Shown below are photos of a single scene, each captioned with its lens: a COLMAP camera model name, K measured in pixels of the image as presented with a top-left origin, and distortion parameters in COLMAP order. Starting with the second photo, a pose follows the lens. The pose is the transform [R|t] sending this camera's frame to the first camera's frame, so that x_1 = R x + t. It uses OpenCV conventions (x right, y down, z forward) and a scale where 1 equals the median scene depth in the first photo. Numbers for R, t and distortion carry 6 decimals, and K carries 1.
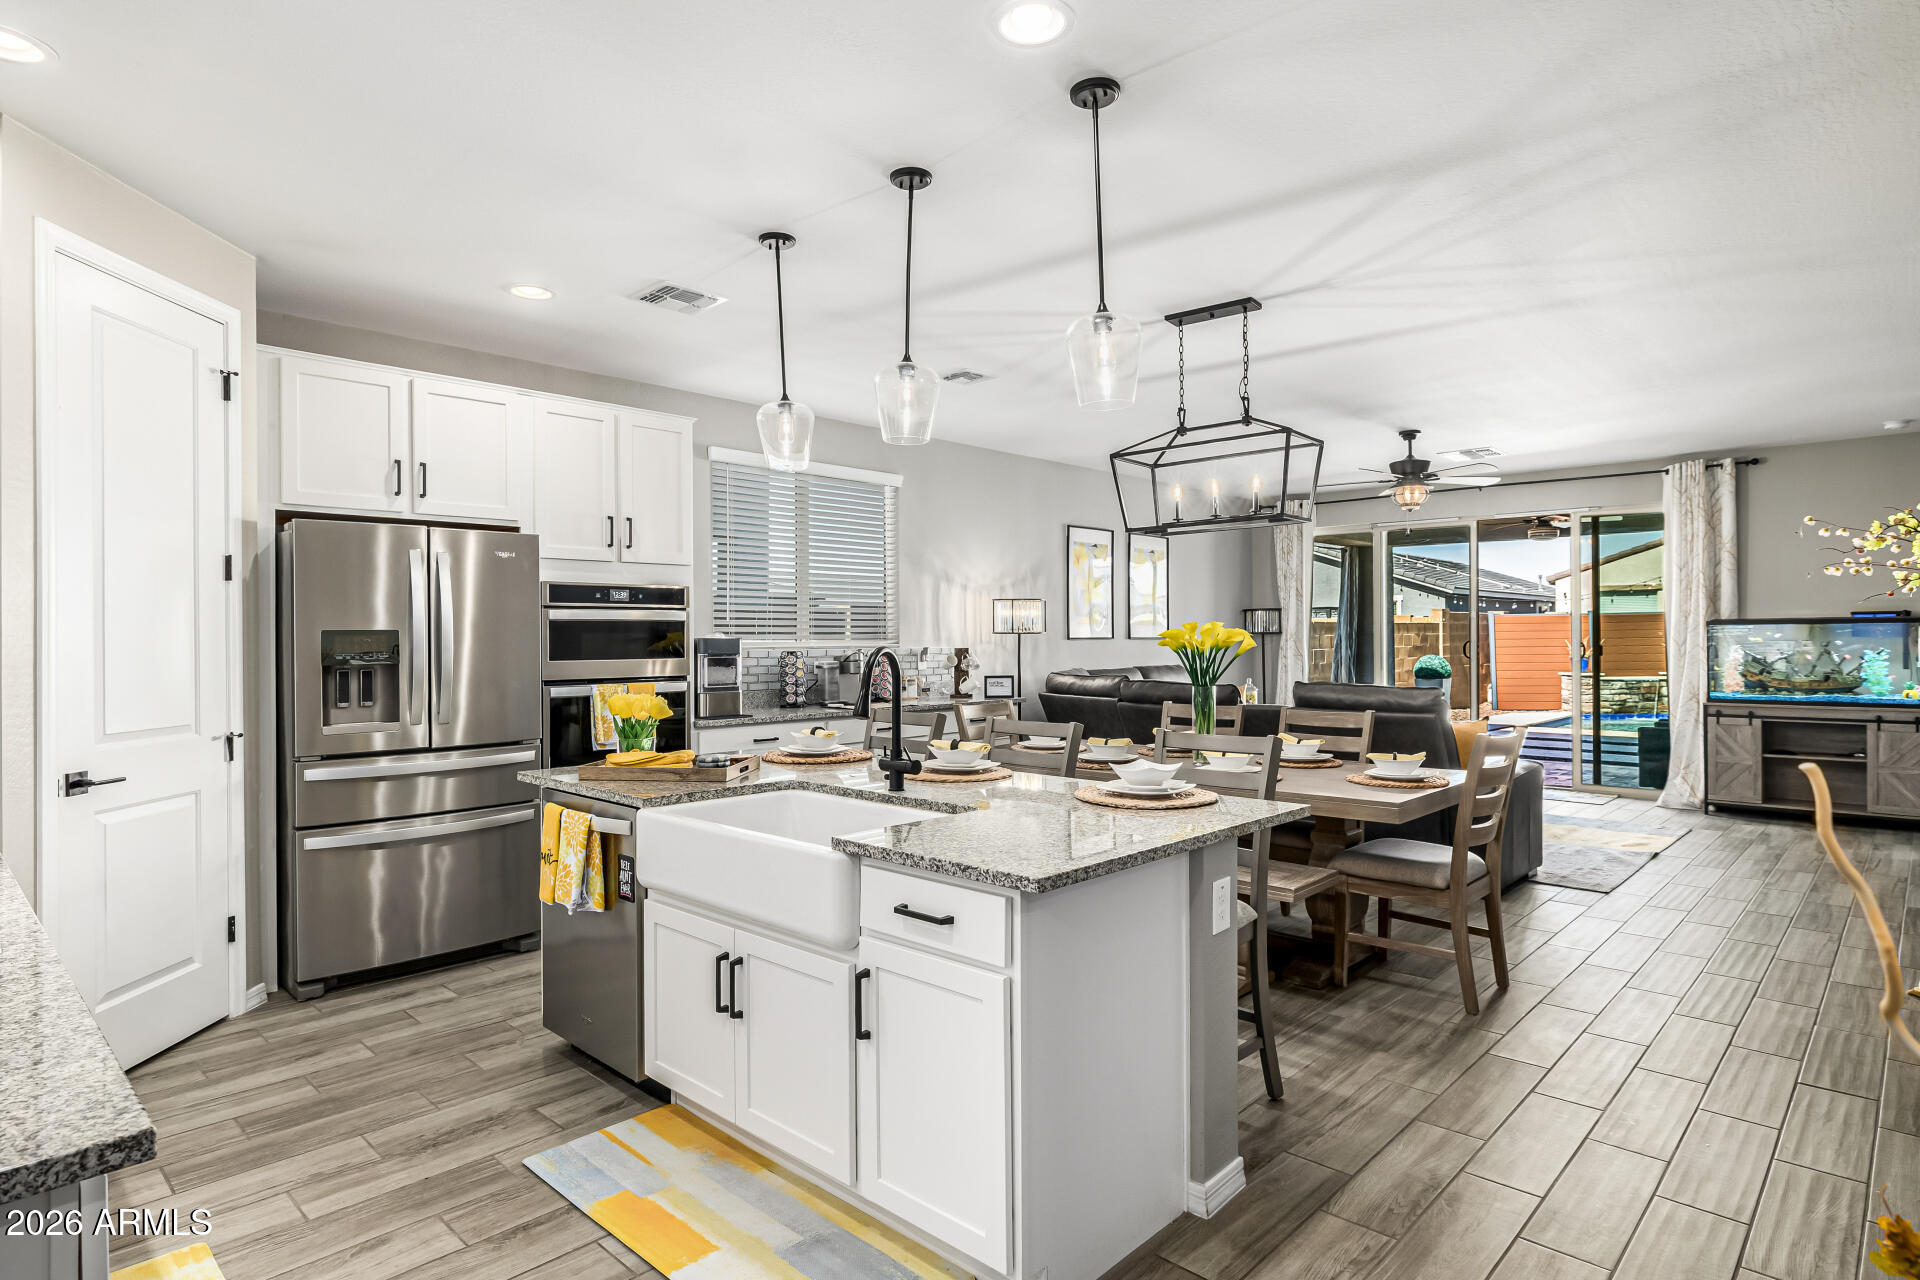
lens RADIAL K [[1030.7, 0, 955.1], [0, 1030.7, 633.0], [0, 0, 1]] dist [-0.003132, 0.000506]
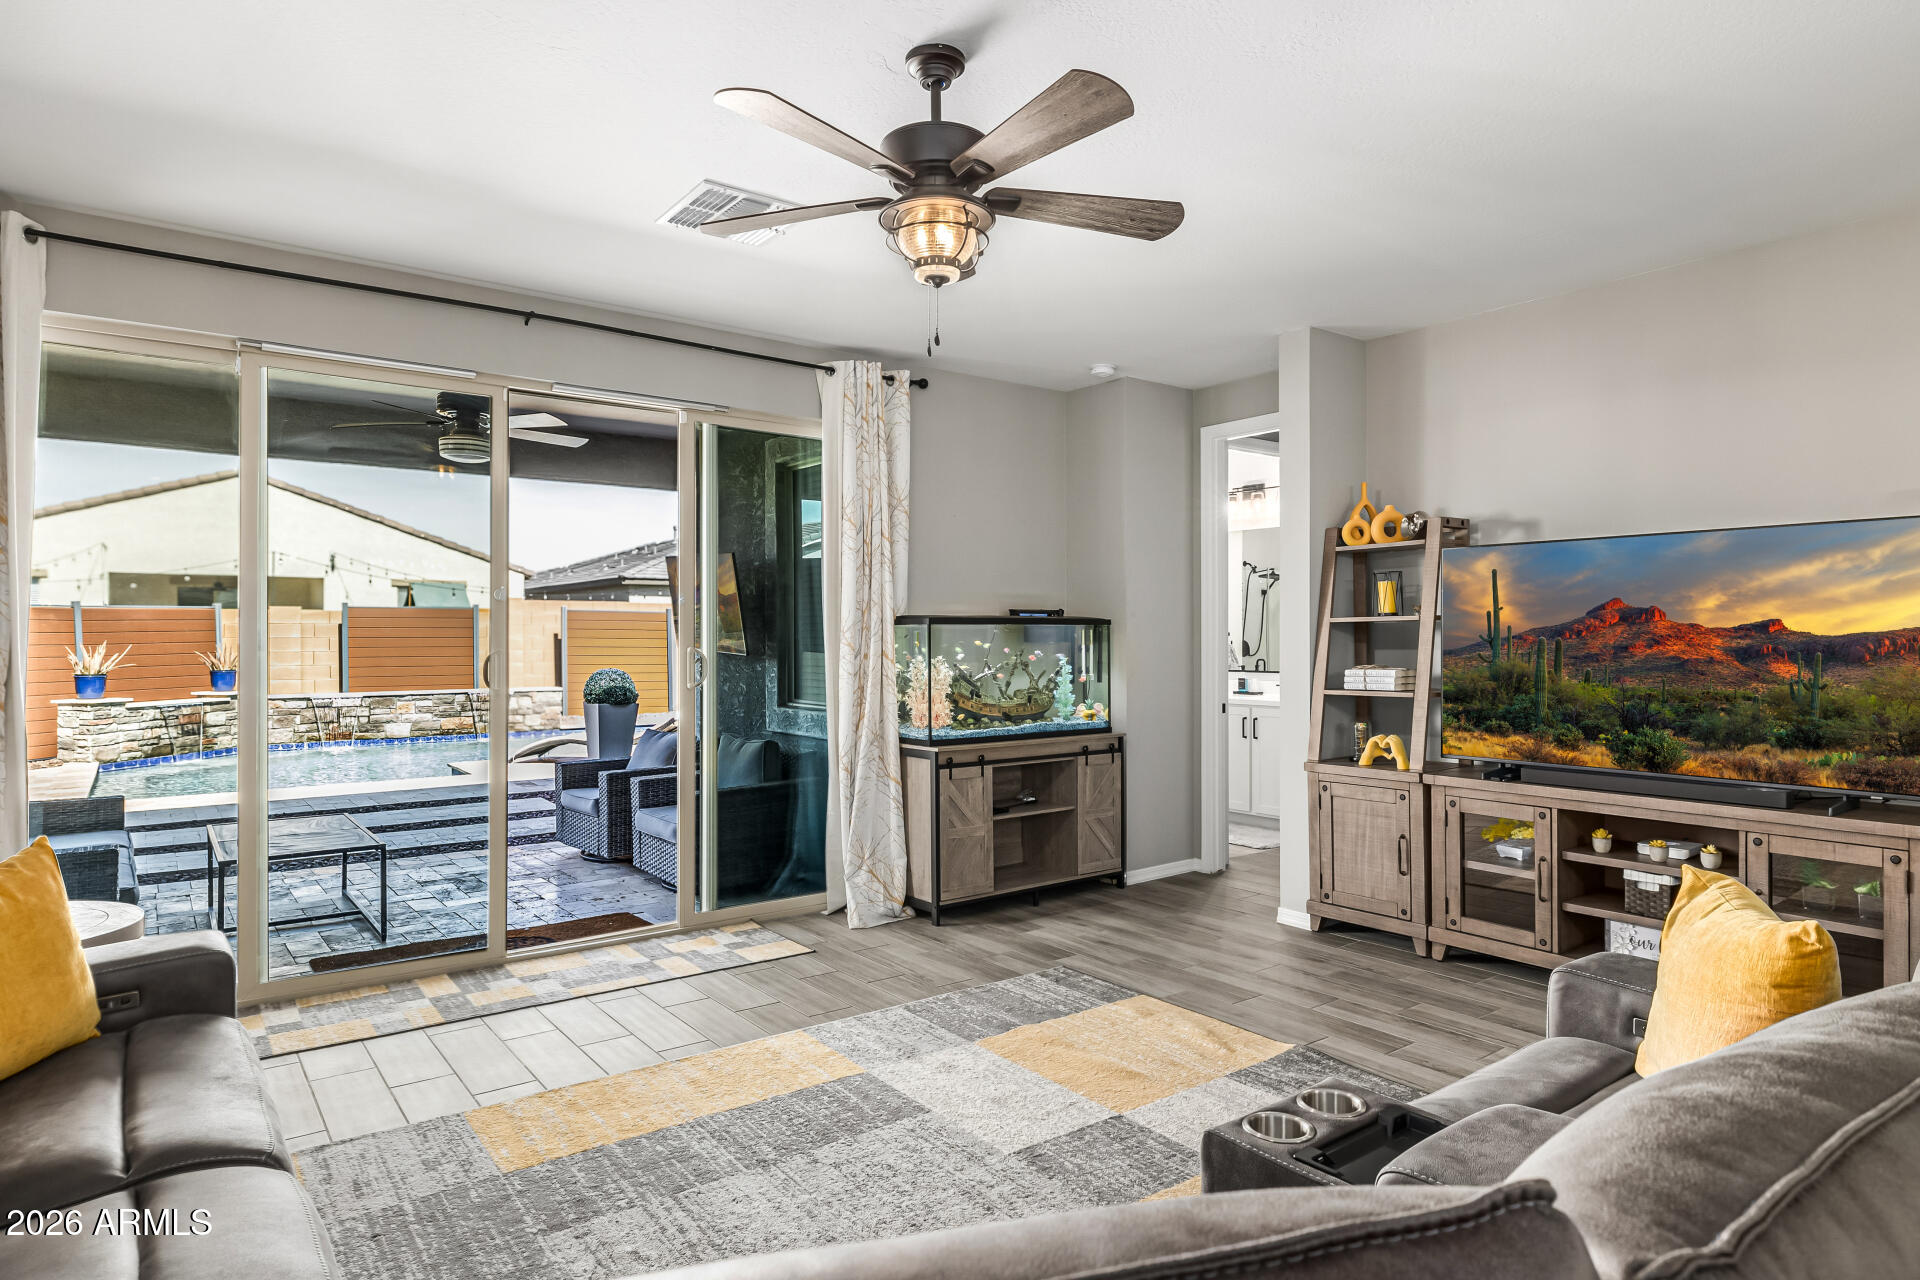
lens RADIAL K [[1105.5, 0, 949.4], [0, 1105.5, 637.1], [0, 0, 1]] dist [0.005187, -0.001966]
pose [[0.166487, 0.005296, 0.986029, 0.079311], [-0.004818, 0.999978, -0.004558, 0.004120], [-0.986032, -0.003992, 0.166509, 1.063454]]
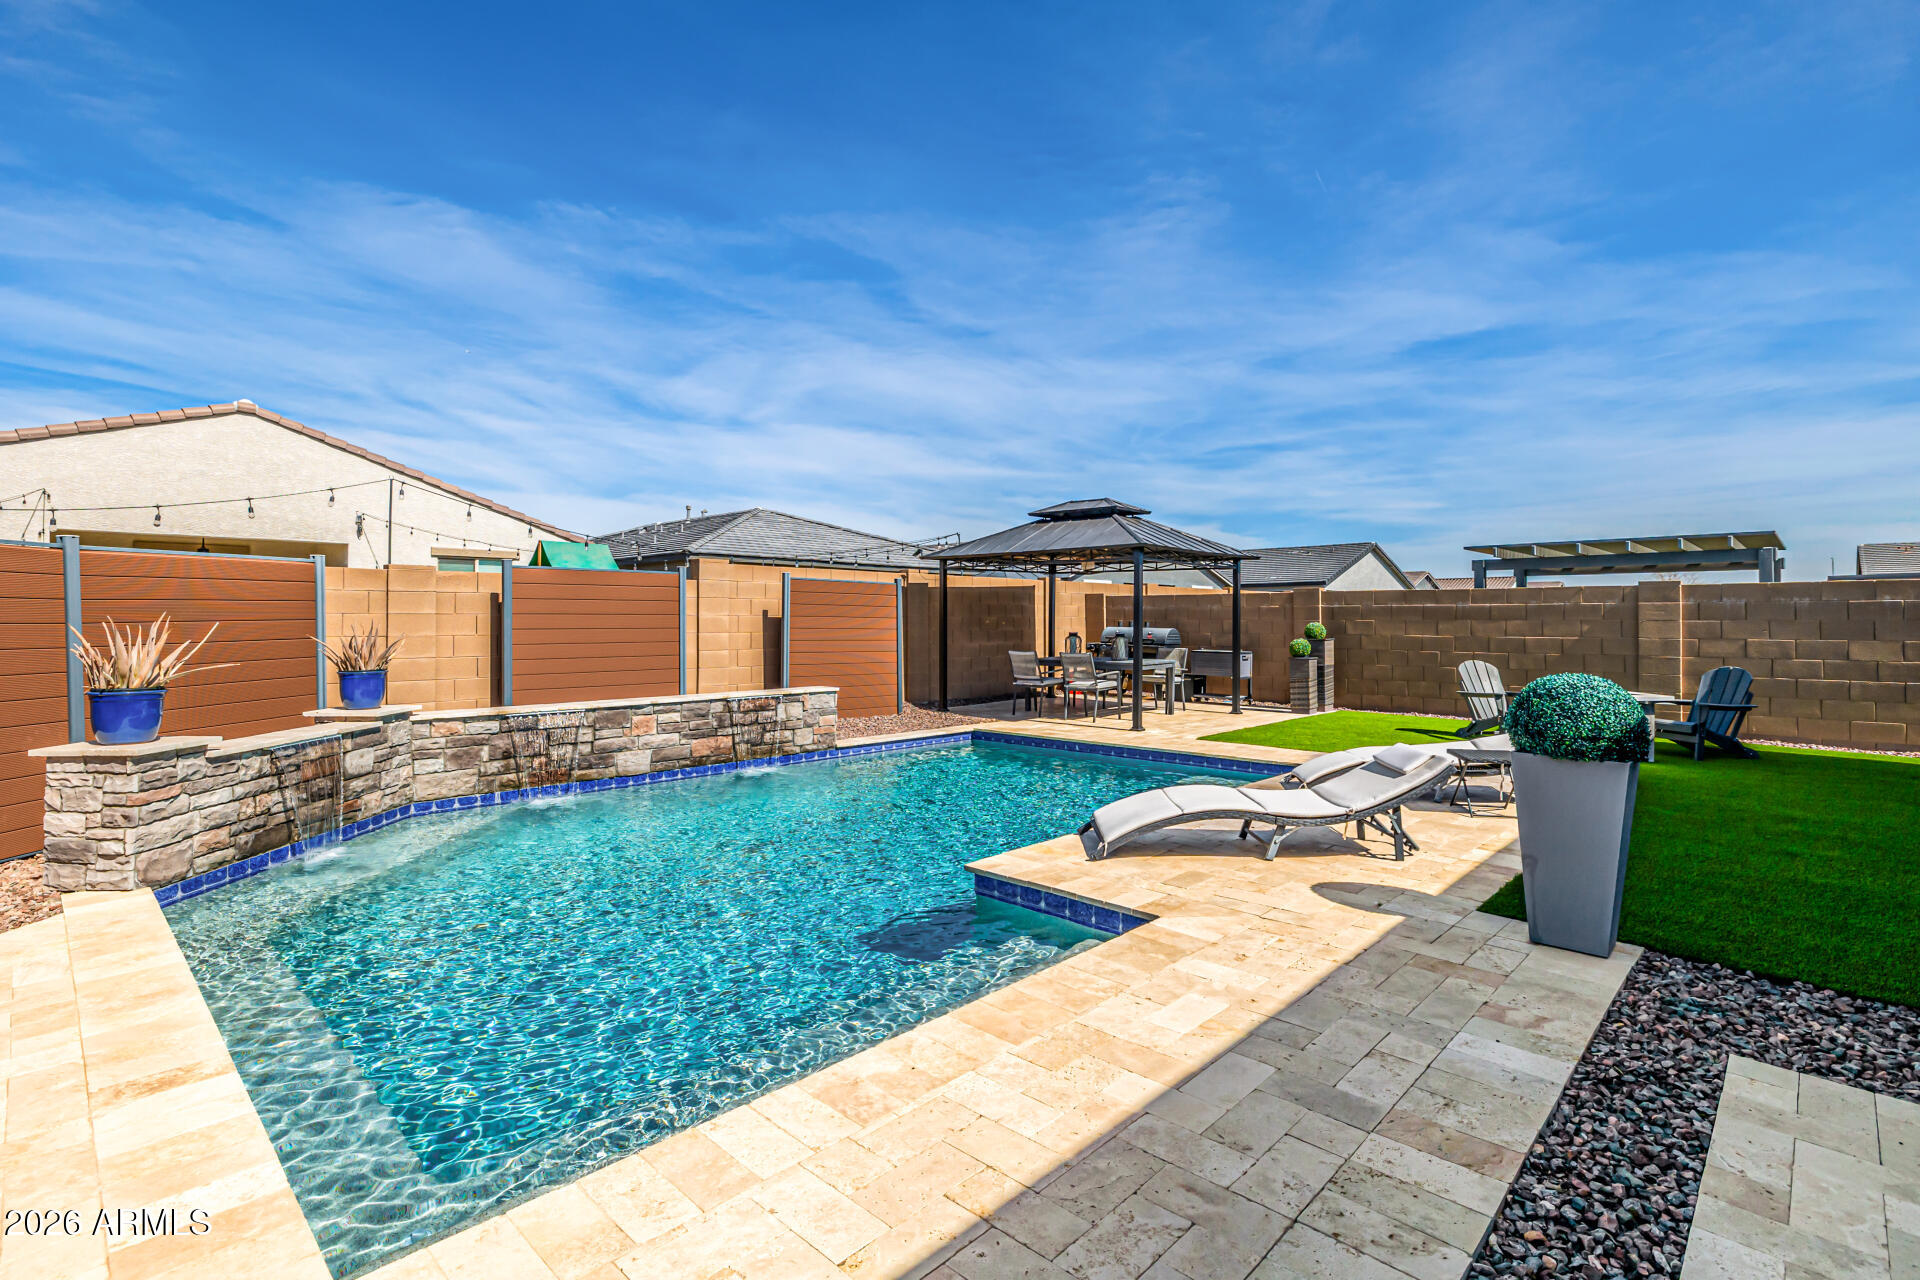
lens RADIAL K [[931.7, 0, 936.9], [0, 931.7, 575.1], [0, 0, 1]] dist [0.009368, 0.001384]
pose [[0.031318, 0.052690, 0.998120, 1.007331], [-0.002834, 0.998610, -0.052627, 0.015271], [-0.999505, -0.001180, 0.031424, 2.200320]]
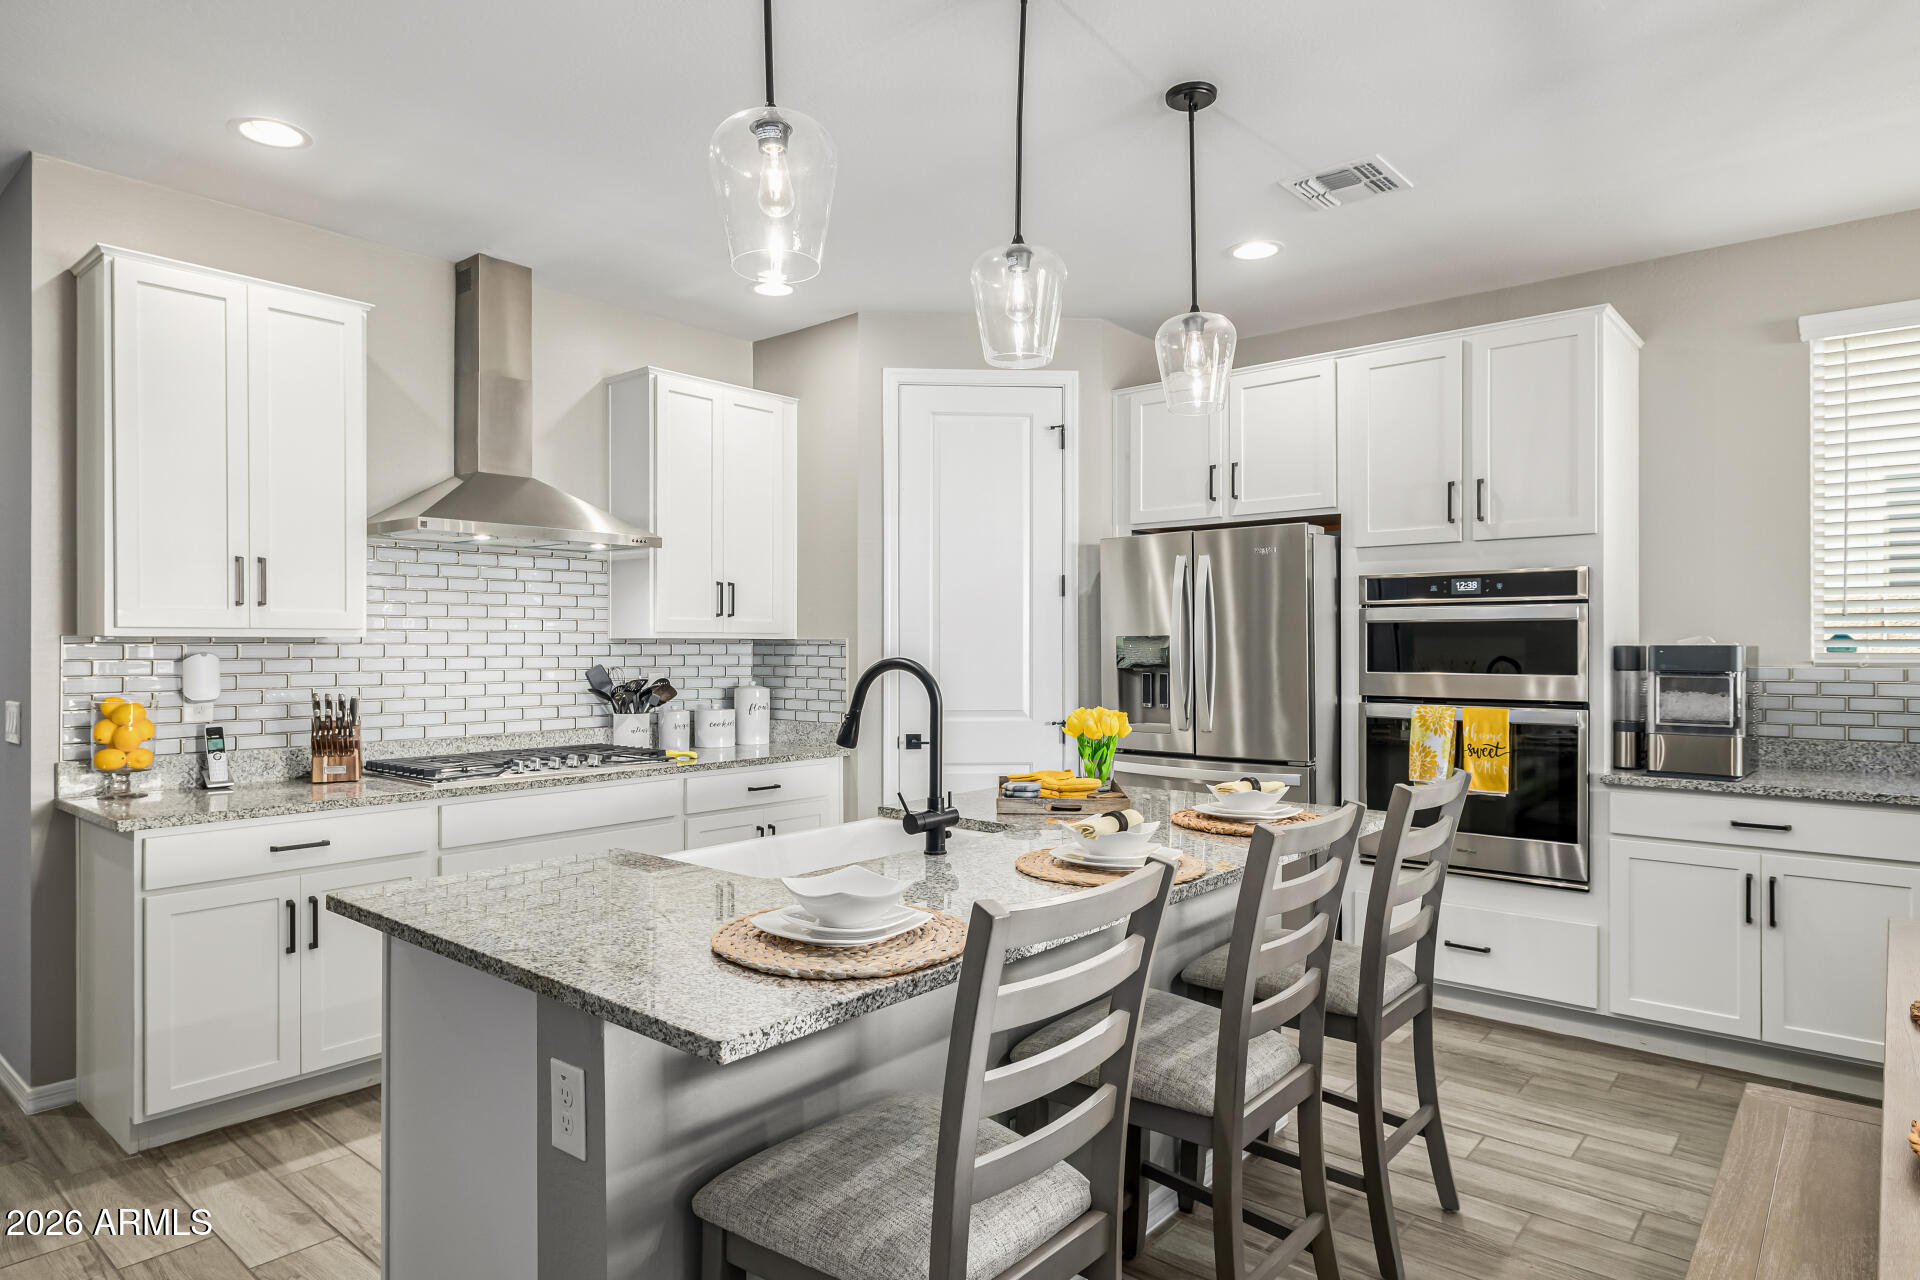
lens RADIAL K [[1105.5, 0, 957.7], [0, 1105.5, 648.0], [0, 0, 1]] dist [0.005187, -0.001966]
pose [[0.057443, 0.007335, -0.998322, 0.344641], [0.003218, 0.999966, 0.007532, 0.000283], [0.998344, -0.003645, 0.057418, 0.458342]]
